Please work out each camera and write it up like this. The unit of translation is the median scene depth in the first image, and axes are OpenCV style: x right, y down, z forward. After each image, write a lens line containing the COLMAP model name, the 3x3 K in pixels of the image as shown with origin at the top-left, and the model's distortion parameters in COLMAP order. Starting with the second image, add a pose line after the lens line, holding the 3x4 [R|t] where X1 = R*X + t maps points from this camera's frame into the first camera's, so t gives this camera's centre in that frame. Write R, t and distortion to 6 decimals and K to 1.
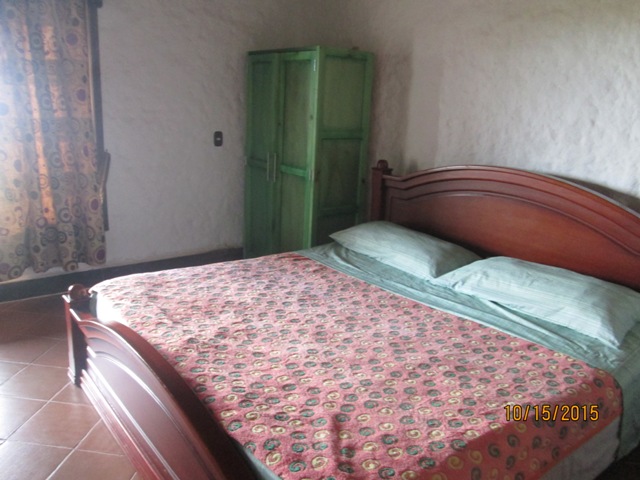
lens RADIAL K [[525.0, 0, 315.8], [0, 525.0, 237.5], [0, 0, 1]] dist [-0.053367, 0.023898]
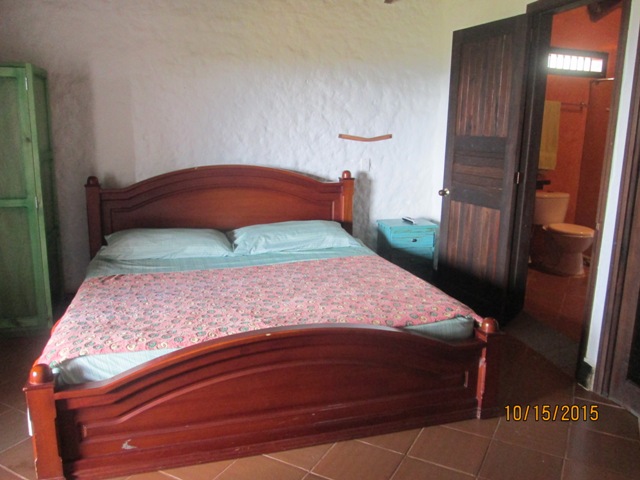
lens RADIAL K [[525.0, 0, 315.8], [0, 525.0, 237.5], [0, 0, 1]] dist [-0.053367, 0.023898]
pose [[0.381553, -0.228188, 0.895738, -0.882476], [0.241097, 0.960074, 0.141879, -0.095405], [-0.892350, 0.161826, 0.421335, 0.256667]]
